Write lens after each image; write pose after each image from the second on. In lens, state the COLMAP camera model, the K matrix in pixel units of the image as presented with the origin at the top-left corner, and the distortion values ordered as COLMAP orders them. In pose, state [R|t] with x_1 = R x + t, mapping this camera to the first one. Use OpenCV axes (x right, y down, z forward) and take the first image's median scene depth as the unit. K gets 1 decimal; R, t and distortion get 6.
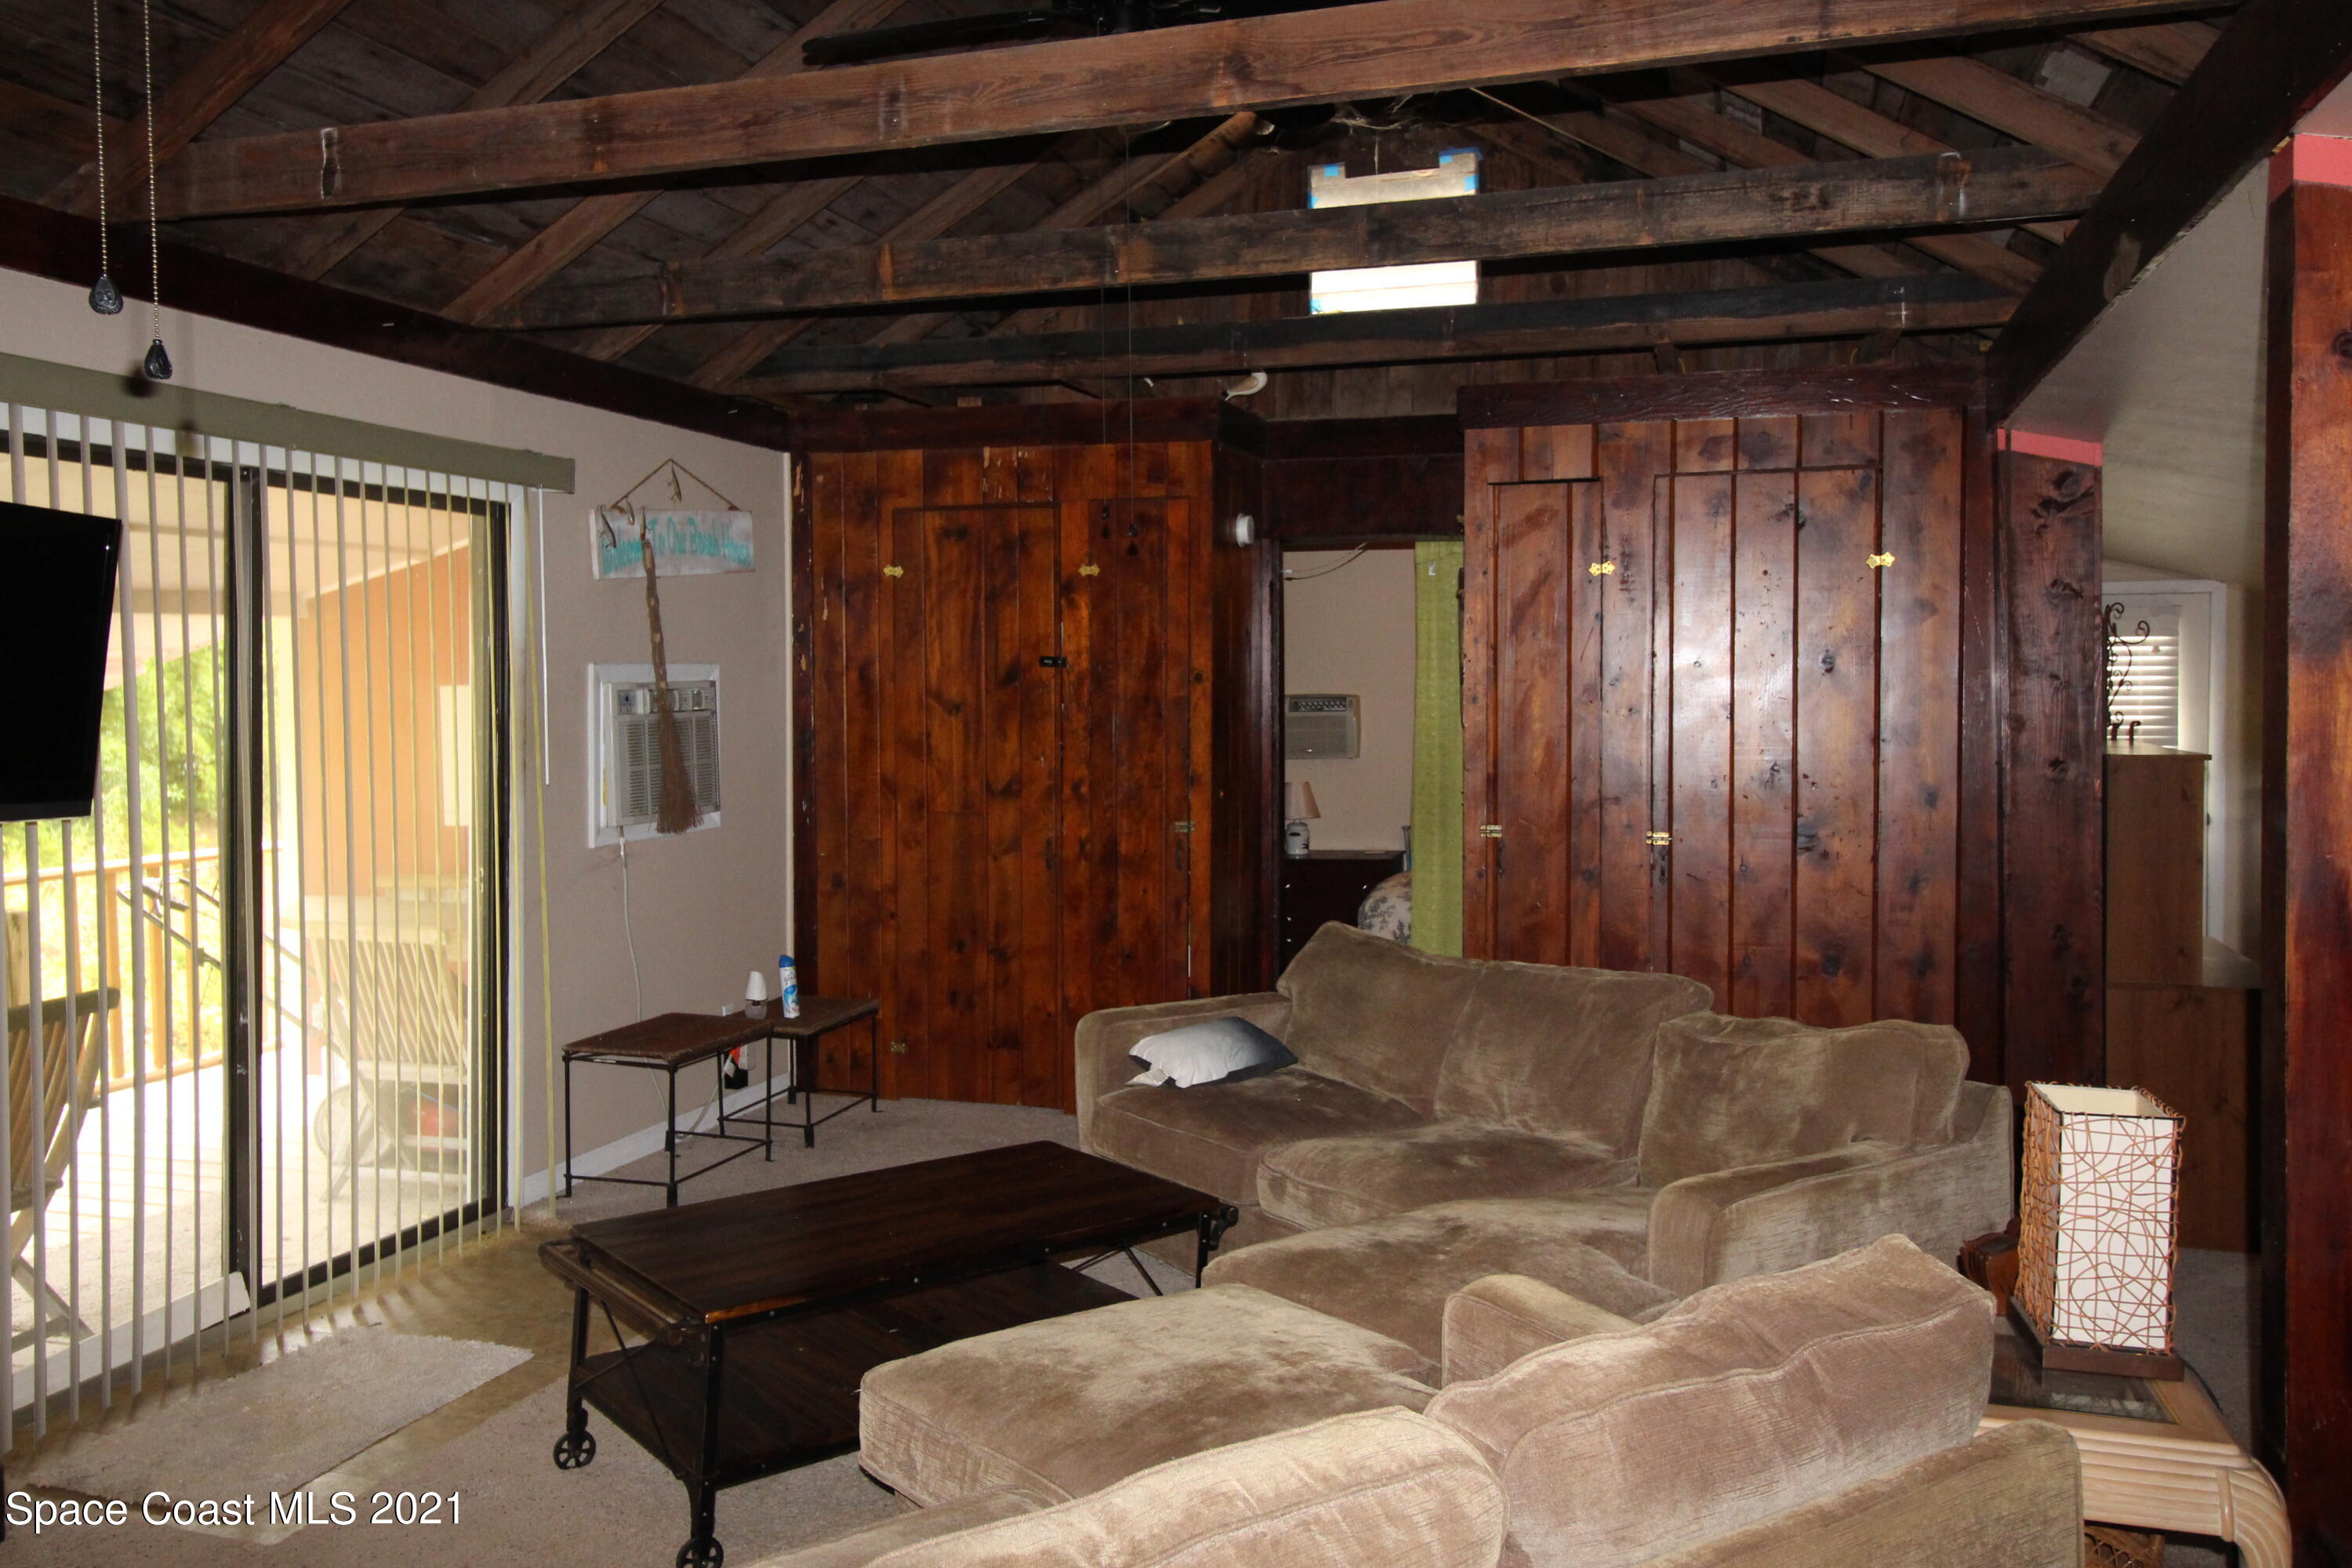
lens RADIAL K [[1820.0, 0, 1176.8], [0, 1820.0, 754.4], [0, 0, 1]] dist [0.011417, -0.005968]
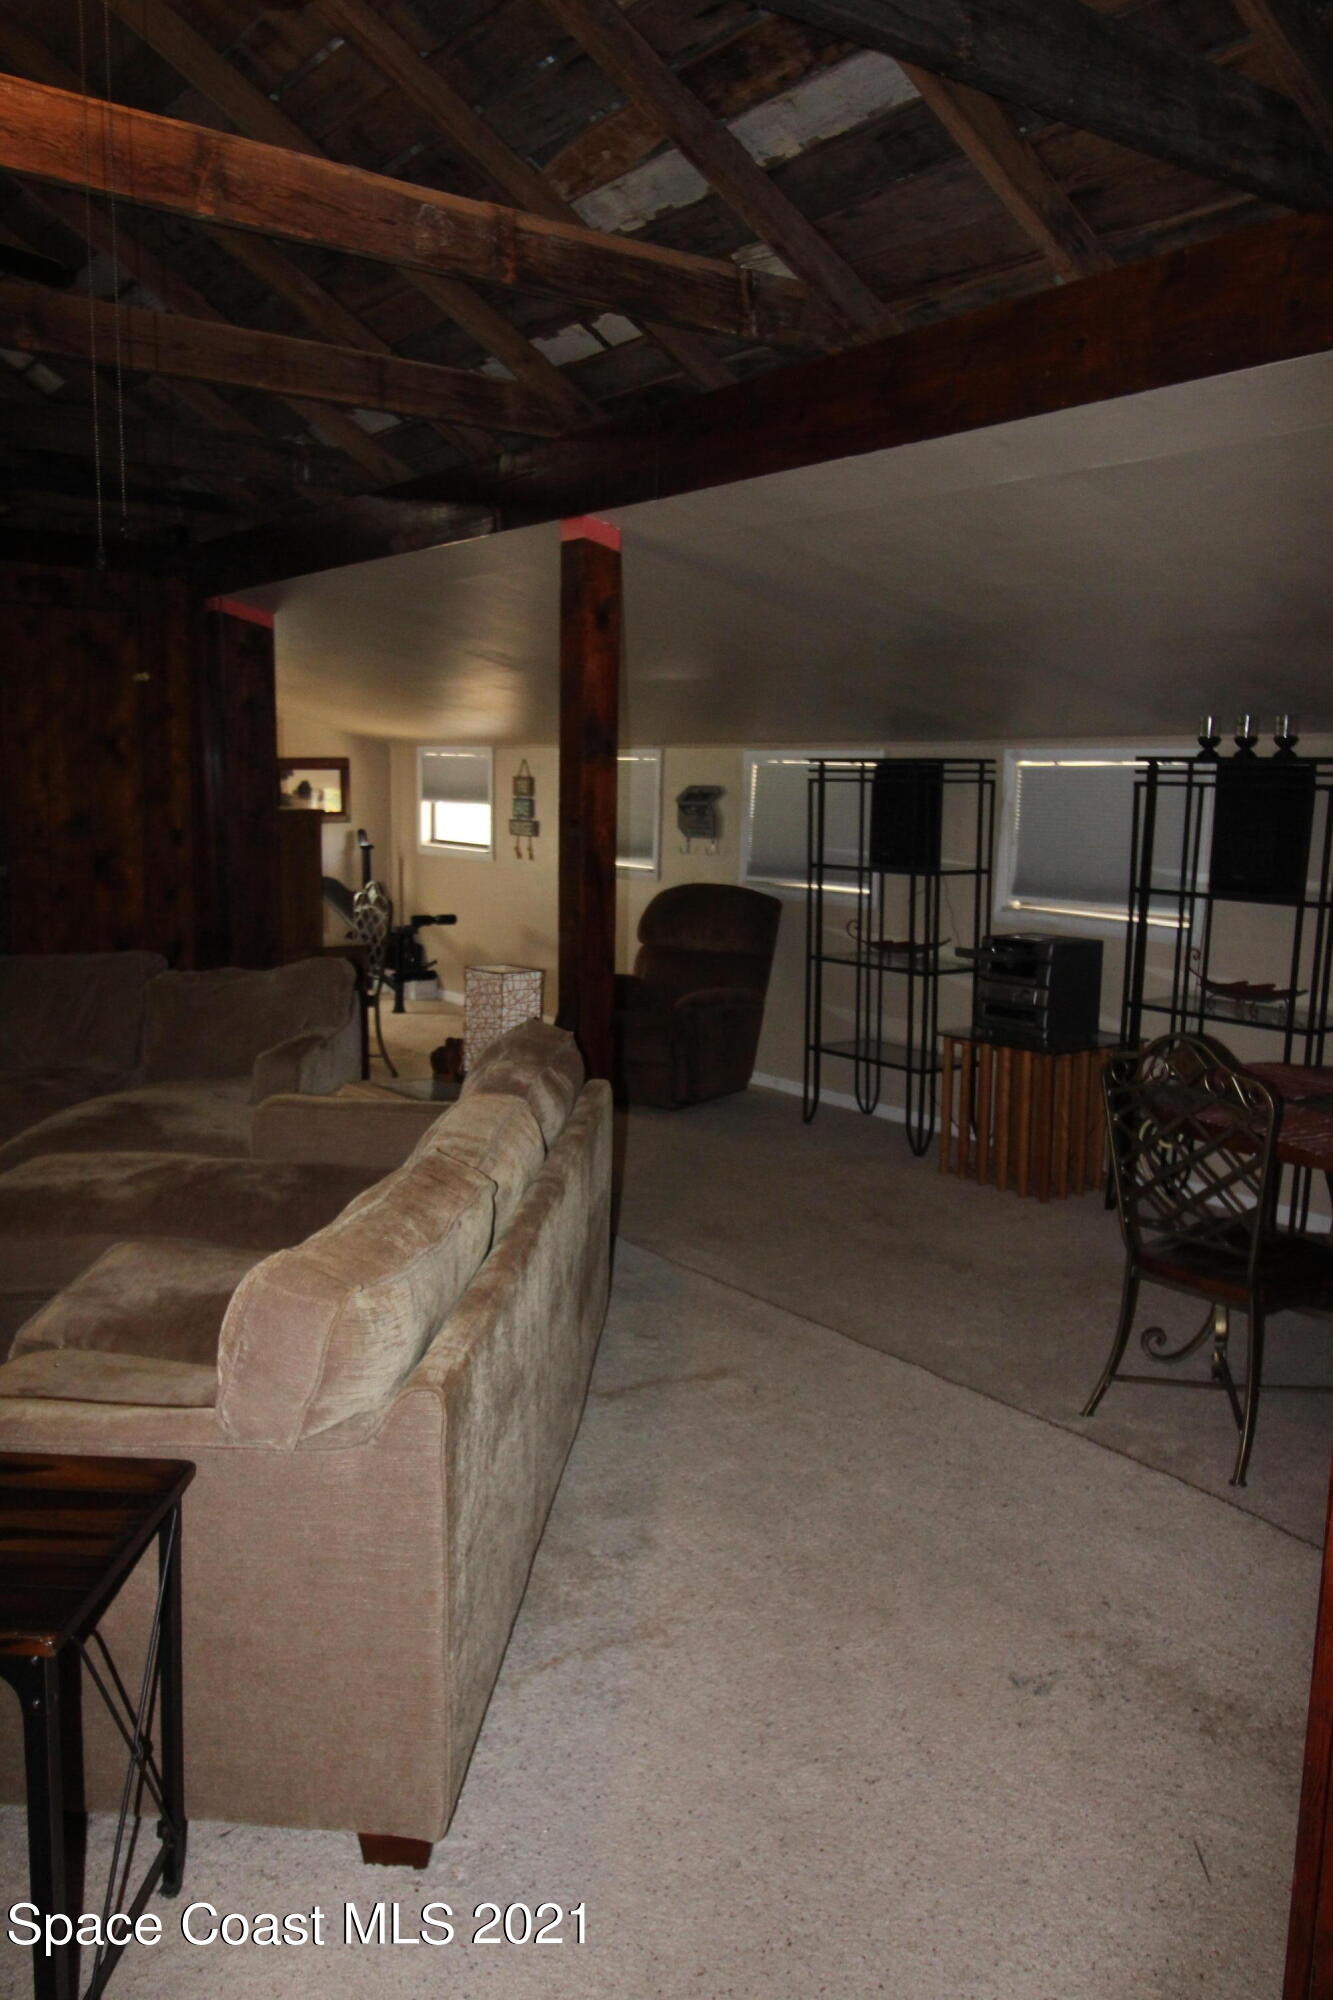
lens RADIAL K [[1545.6, 0, 640.4], [0, 1545.6, 1014.9], [0, 0, 1]] dist [0.009940, -0.009173]
pose [[0.591695, -0.106333, 0.799118, -0.469594], [0.006537, 0.991863, 0.127140, 0.010345], [-0.806135, -0.070005, 0.587576, -0.098701]]
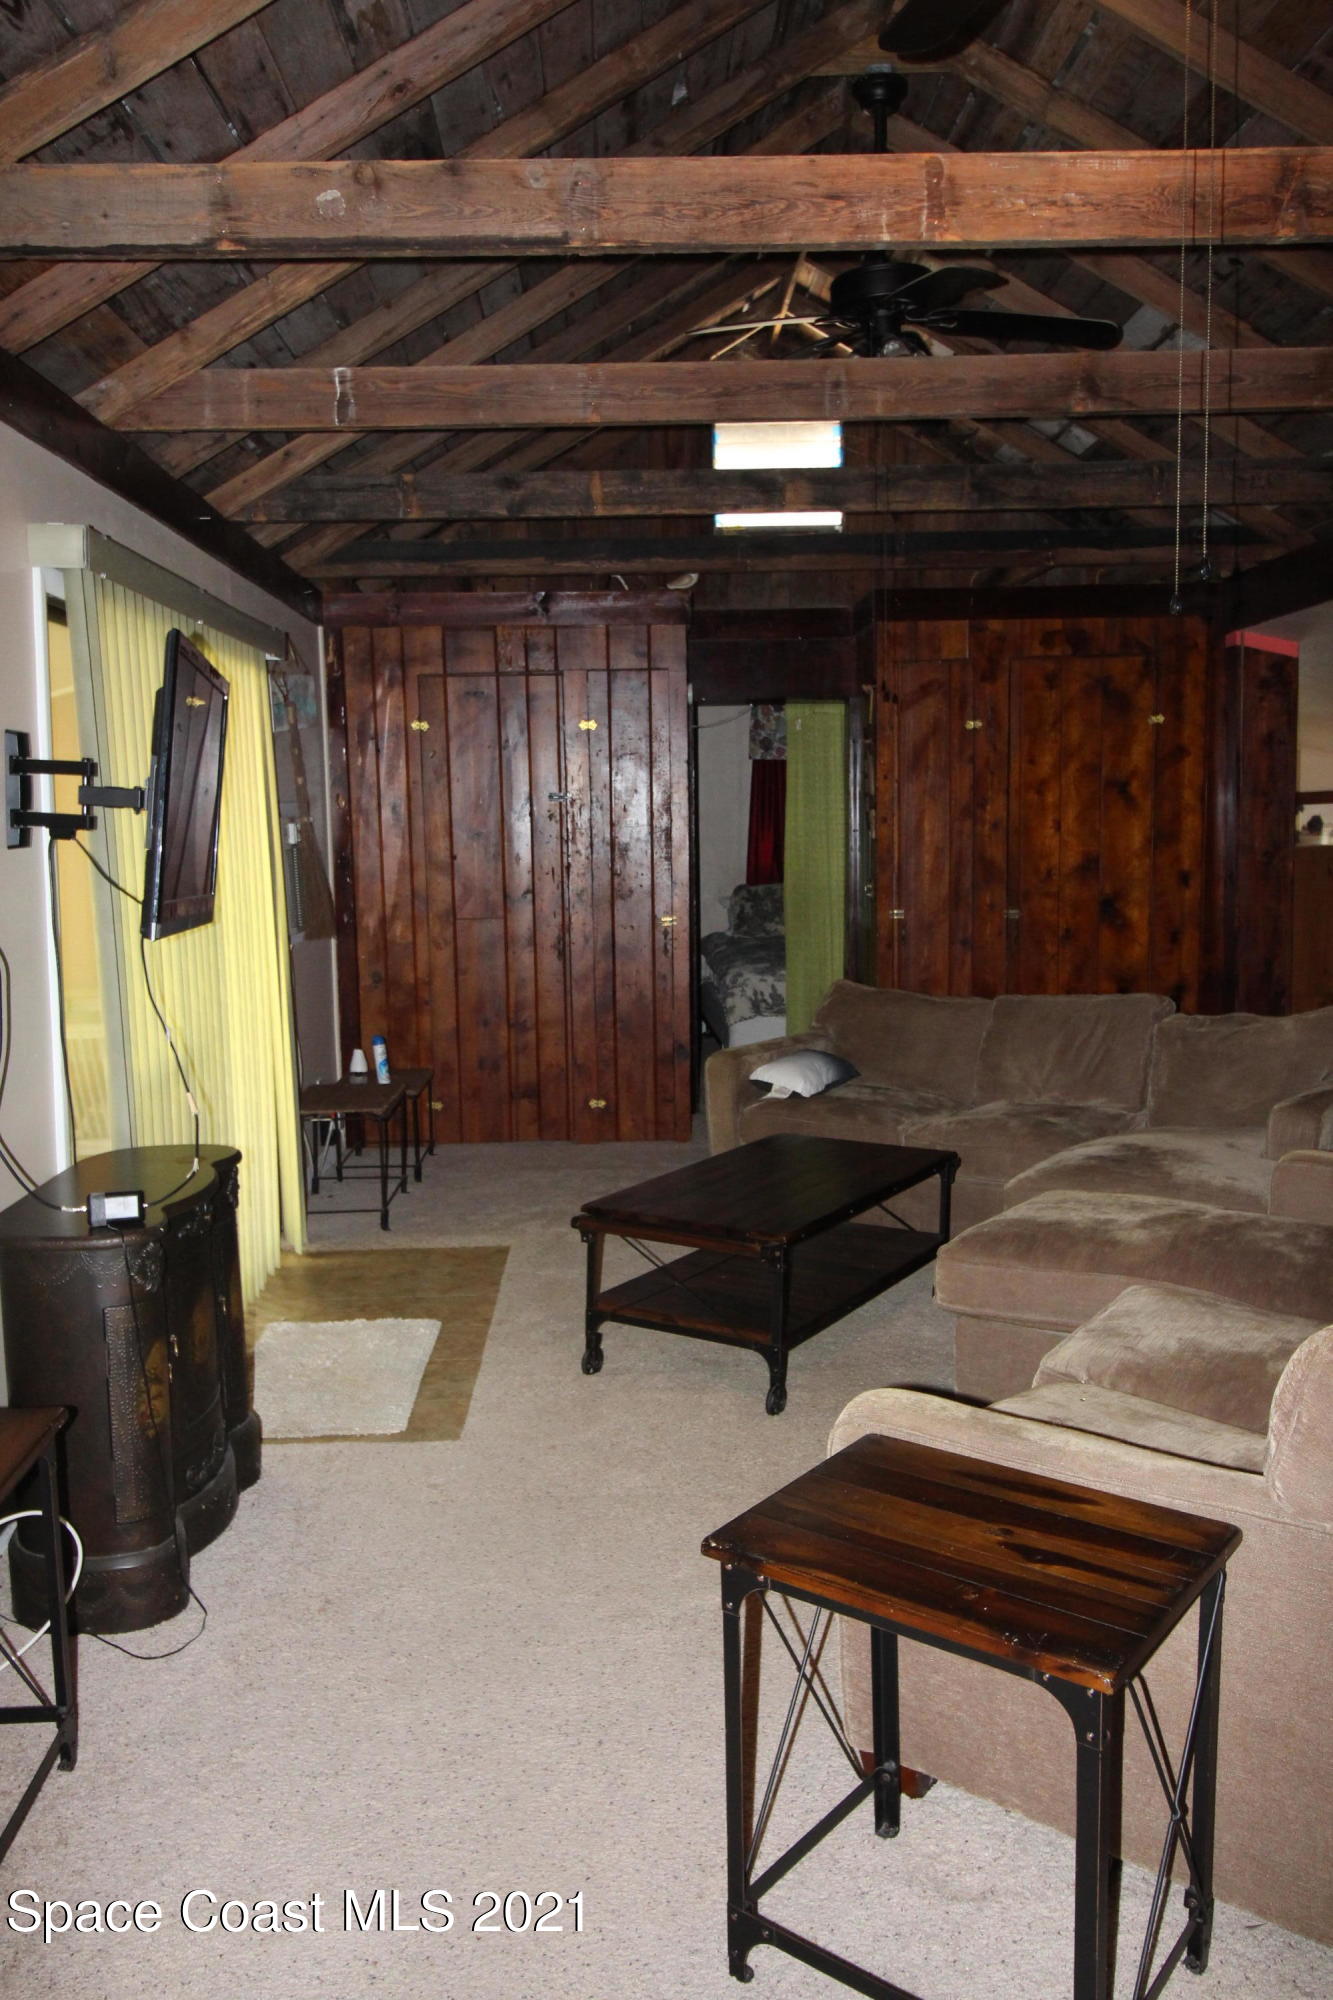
lens RADIAL K [[1547.6, 0, 642.2], [0, 1547.6, 1023.7], [0, 0, 1]] dist [0.011417, -0.005968]
pose [[0.945903, -0.060013, 0.318851, -0.488271], [0.031253, 0.995028, 0.094565, 0.008903], [-0.322941, -0.079484, 0.943076, -0.083233]]
